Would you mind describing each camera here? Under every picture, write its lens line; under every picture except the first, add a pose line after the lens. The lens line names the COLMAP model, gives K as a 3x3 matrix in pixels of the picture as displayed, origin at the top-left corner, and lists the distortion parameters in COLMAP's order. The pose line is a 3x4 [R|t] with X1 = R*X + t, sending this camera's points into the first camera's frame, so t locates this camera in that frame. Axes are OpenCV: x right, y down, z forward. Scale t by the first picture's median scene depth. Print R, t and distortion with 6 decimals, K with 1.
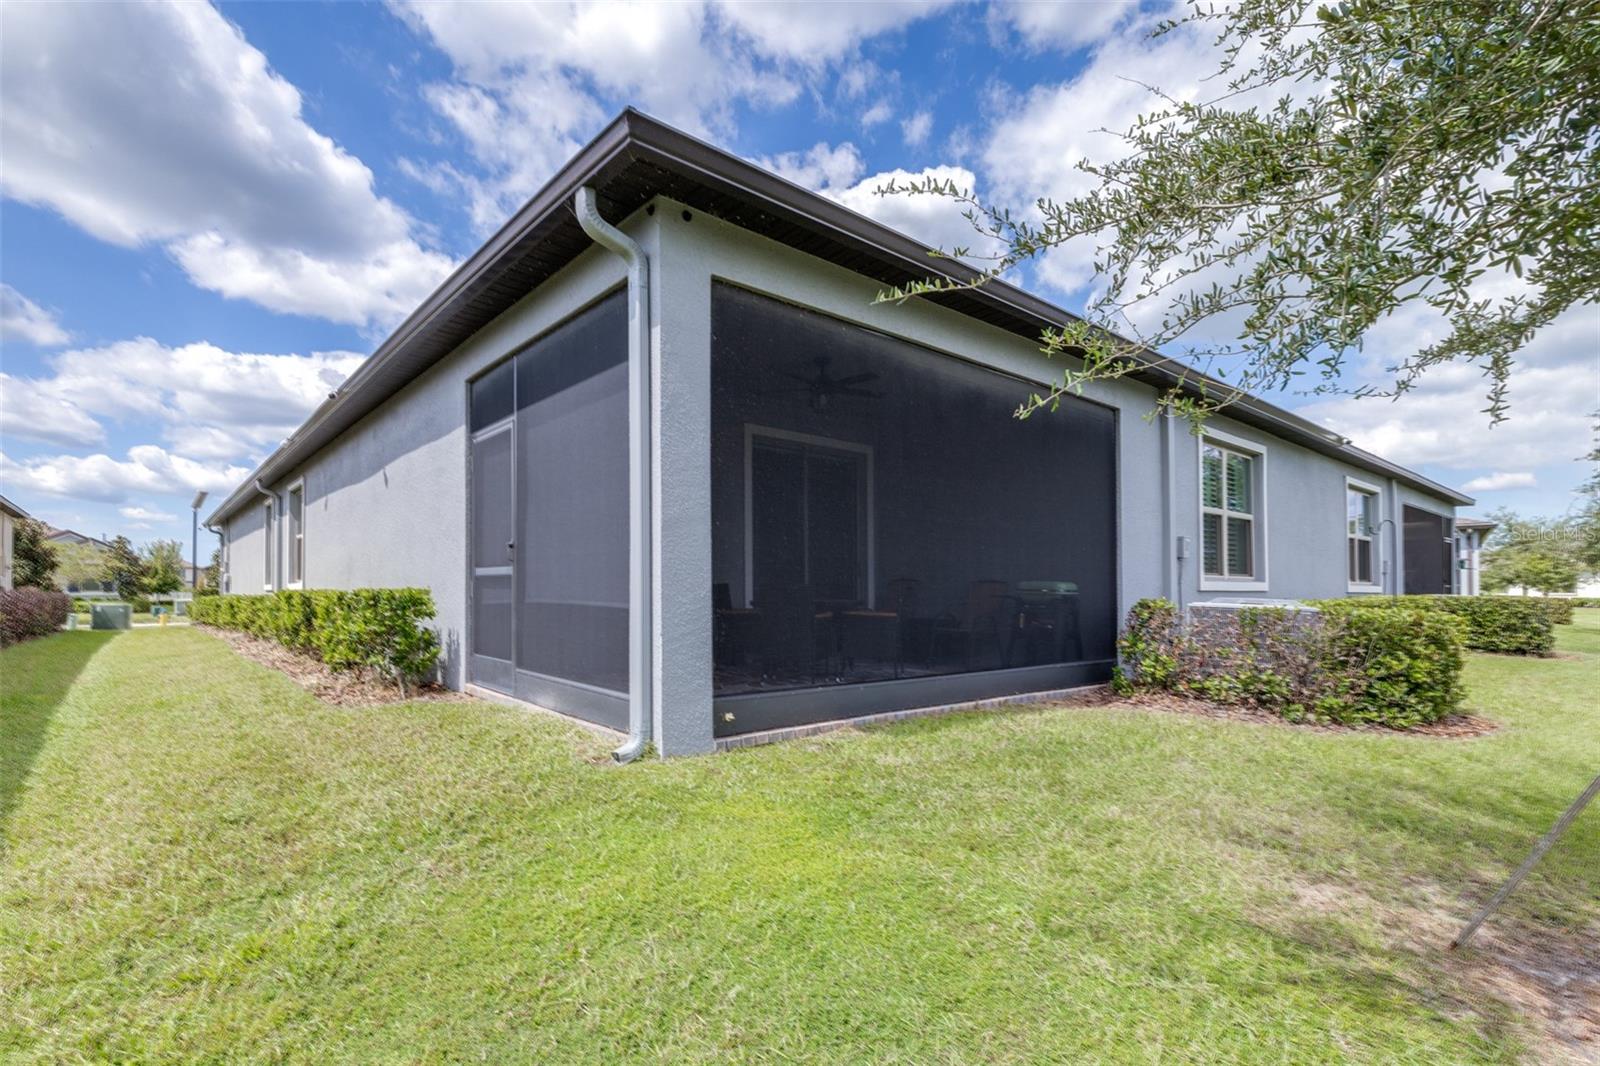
lens RADIAL K [[756.6, 0, 773.5], [0, 756.6, 590.2], [0, 0, 1]] dist [0.001362, -0.000060]
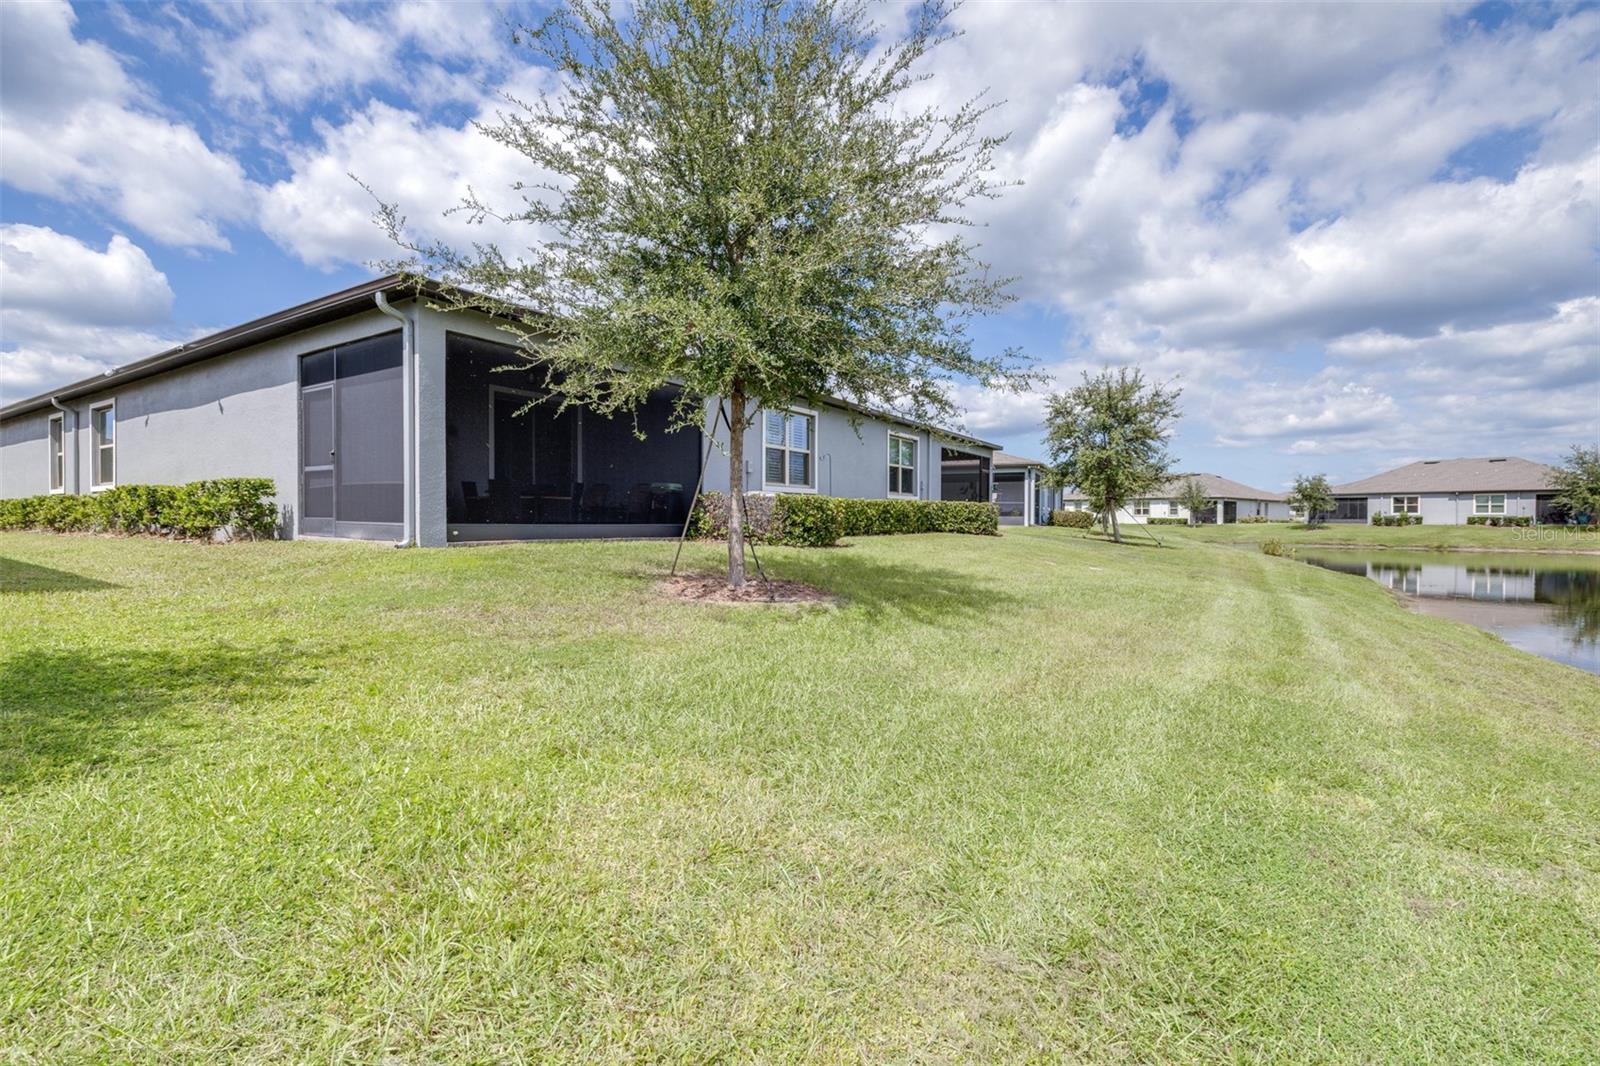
lens RADIAL K [[698.4, 0, 803.7], [0, 698.4, 524.3], [0, 0, 1]] dist [-0.016895, -0.000401]
pose [[0.949450, -0.002887, 0.313904, 0.152032], [-0.001527, 0.999903, 0.013815, 0.064442], [-0.313913, -0.013596, 0.949354, -0.695863]]
